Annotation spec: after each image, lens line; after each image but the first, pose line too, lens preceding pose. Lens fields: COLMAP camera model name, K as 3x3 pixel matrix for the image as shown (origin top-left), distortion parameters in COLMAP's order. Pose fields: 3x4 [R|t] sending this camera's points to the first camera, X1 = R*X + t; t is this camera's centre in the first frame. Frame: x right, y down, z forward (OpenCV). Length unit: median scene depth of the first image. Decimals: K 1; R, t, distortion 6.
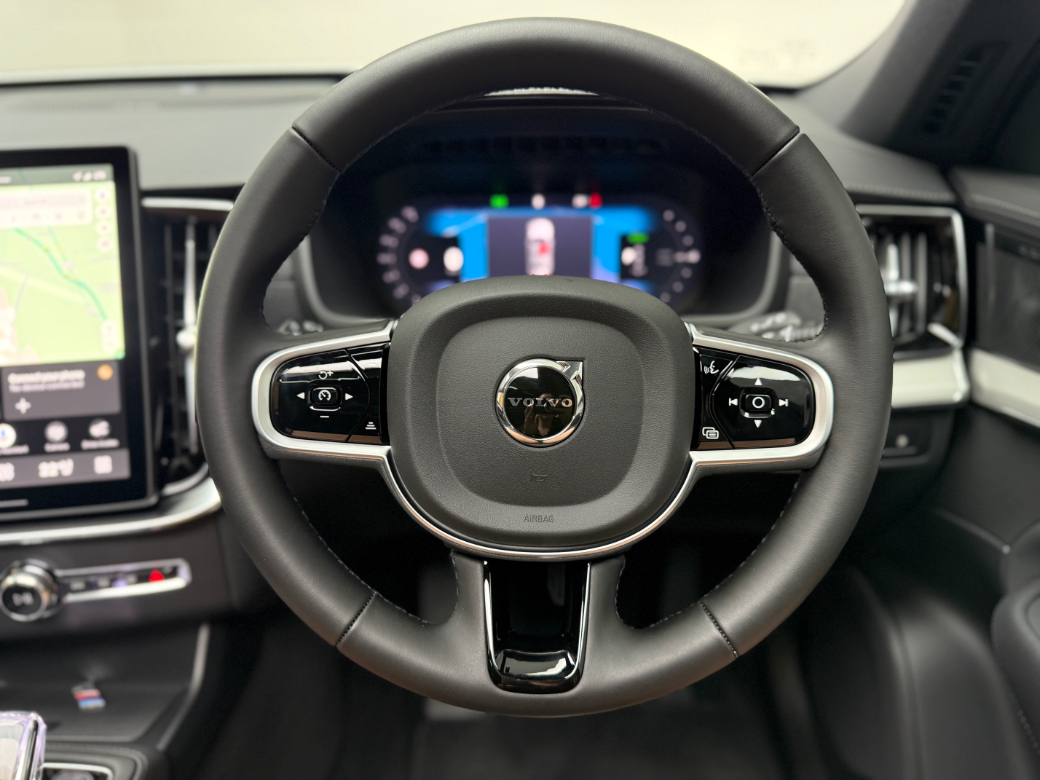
lens RADIAL K [[732.9, 0, 521.6], [0, 732.9, 387.0], [0, 0, 1]] dist [0.006204, -0.006245]
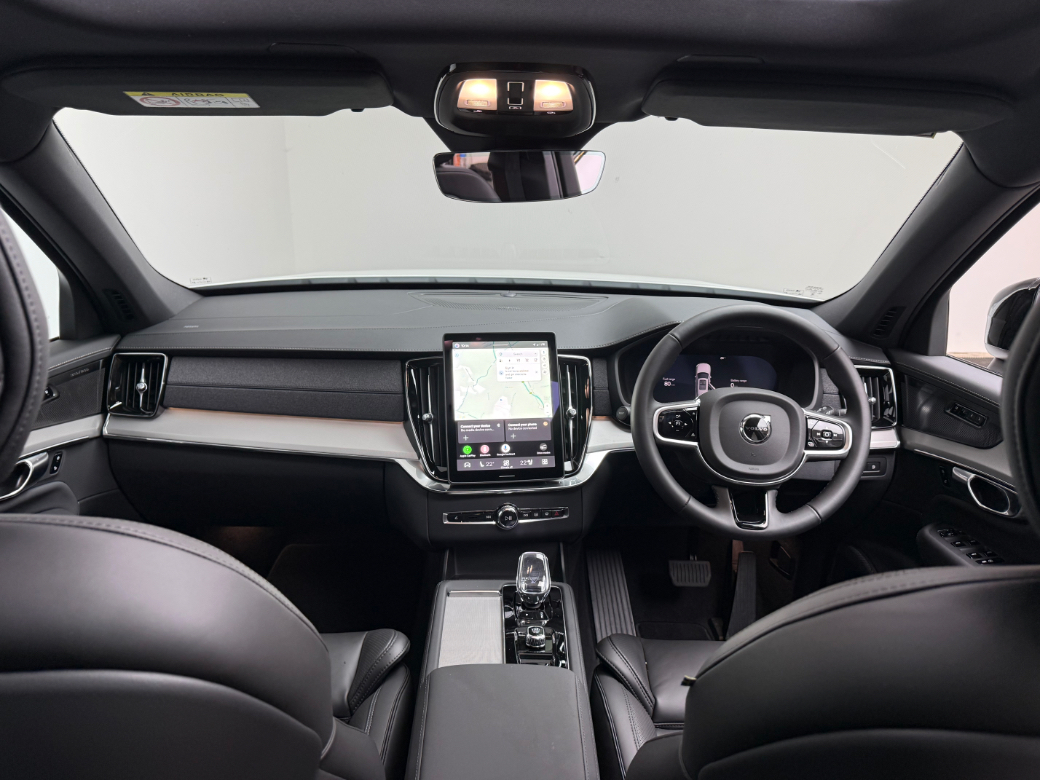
lens RADIAL K [[732.9, 0, 492.9], [0, 732.9, 408.2], [0, 0, 1]] dist [0.006204, -0.006245]
pose [[0.999576, 0.026374, 0.012370, -0.773183], [-0.023864, 0.984899, -0.171476, 0.348385], [-0.016706, 0.171108, 0.985111, -1.384997]]
